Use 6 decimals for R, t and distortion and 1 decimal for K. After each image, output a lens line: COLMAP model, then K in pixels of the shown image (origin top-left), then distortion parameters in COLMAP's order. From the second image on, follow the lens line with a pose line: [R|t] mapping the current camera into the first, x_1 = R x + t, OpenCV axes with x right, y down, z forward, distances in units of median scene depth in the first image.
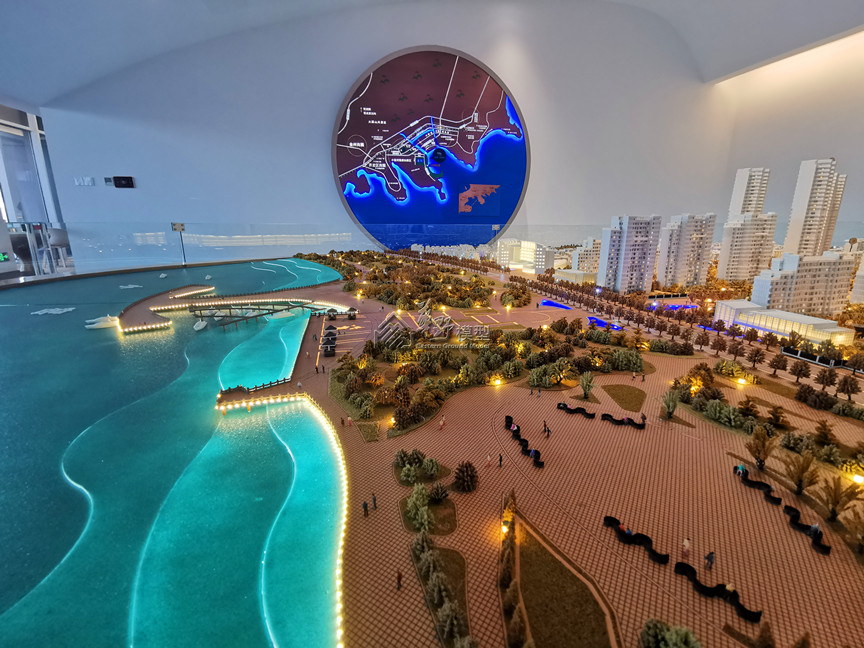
lens RADIAL K [[391.8, 0, 436.2], [0, 391.8, 318.8], [0, 0, 1]] dist [0.013145, 0.000294]
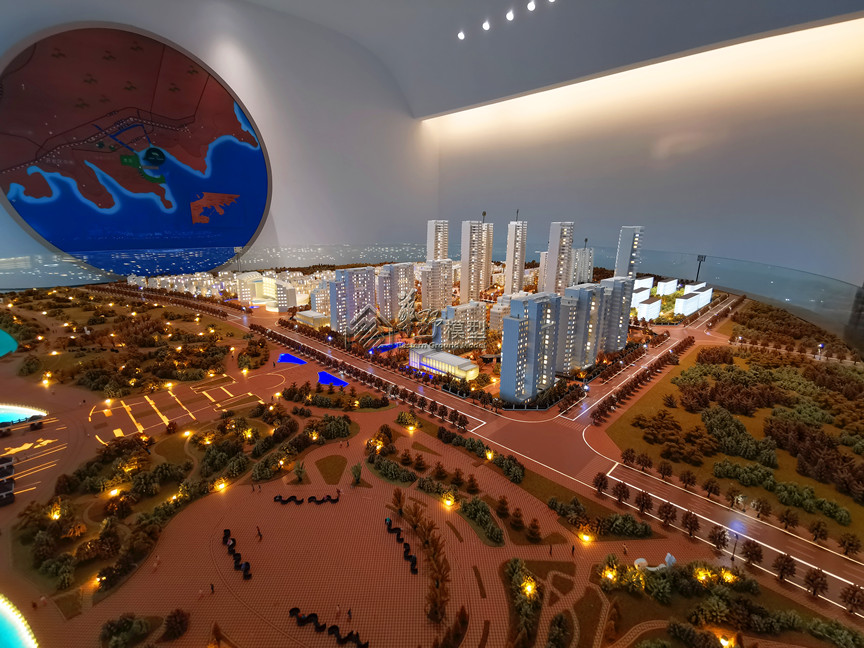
lens RADIAL K [[392.2, 0, 427.3], [0, 392.2, 320.0], [0, 0, 1]] dist [0.038044, -0.021525]
pose [[0.844541, -0.117616, 0.522414, 0.012876], [0.115875, 0.992606, 0.036149, -0.030125], [-0.522803, 0.030006, 0.851925, -0.028964]]
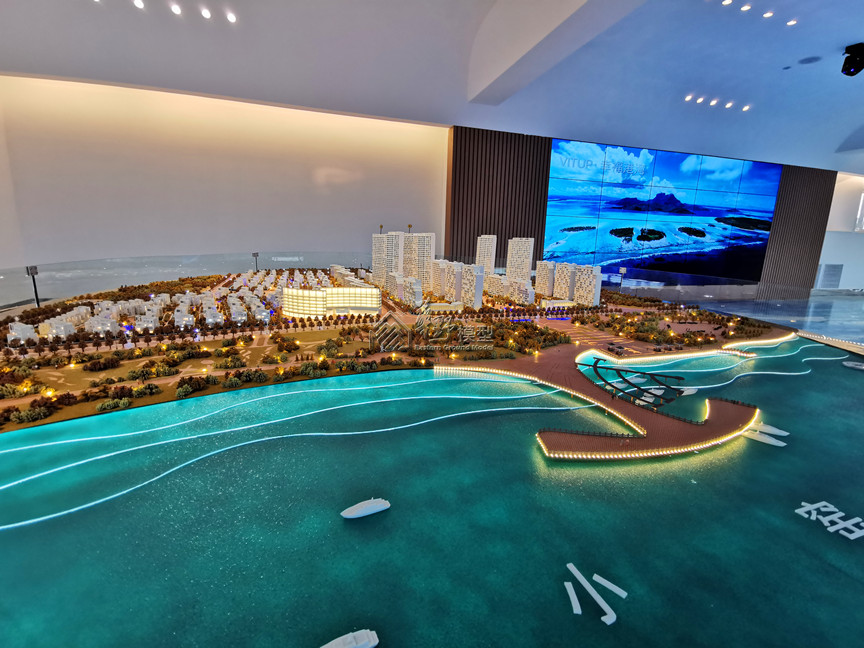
lens RADIAL K [[392.2, 0, 427.3], [0, 392.2, 320.0], [0, 0, 1]] dist [0.038044, -0.021525]
pose [[-0.078062, -0.196364, 0.977419, -0.306182], [0.216561, 0.953660, 0.208887, -0.109340], [-0.973143, 0.227977, -0.031920, 0.330594]]
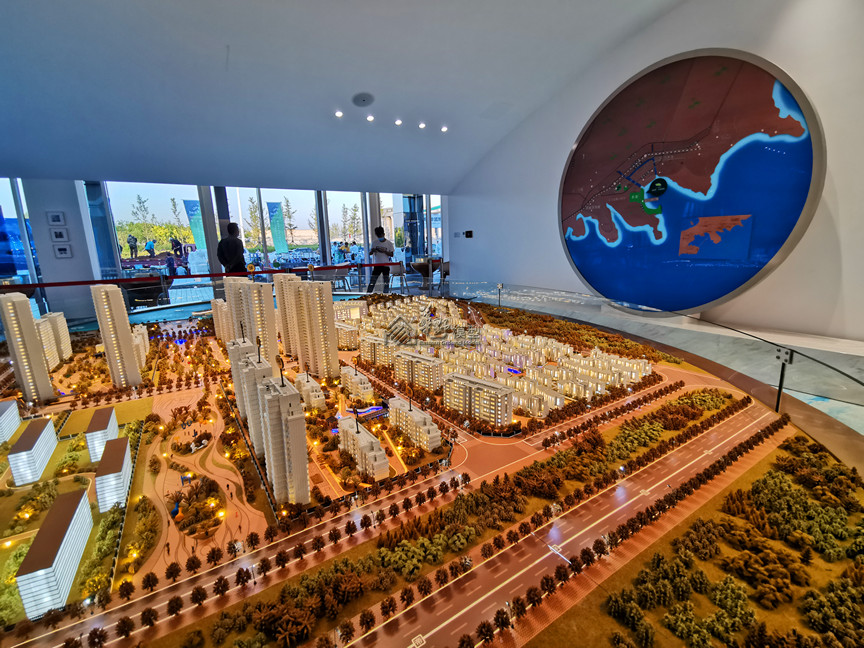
lens RADIAL K [[401.1, 0, 432.0], [0, 401.1, 324.0], [0, 0, 1]] dist [0.016906, 0.000756]
pose [[0.336664, 0.180086, -0.924244, 0.720402], [-0.188220, 0.974603, 0.121337, -0.156816], [0.922621, 0.133112, 0.362010, 0.308736]]
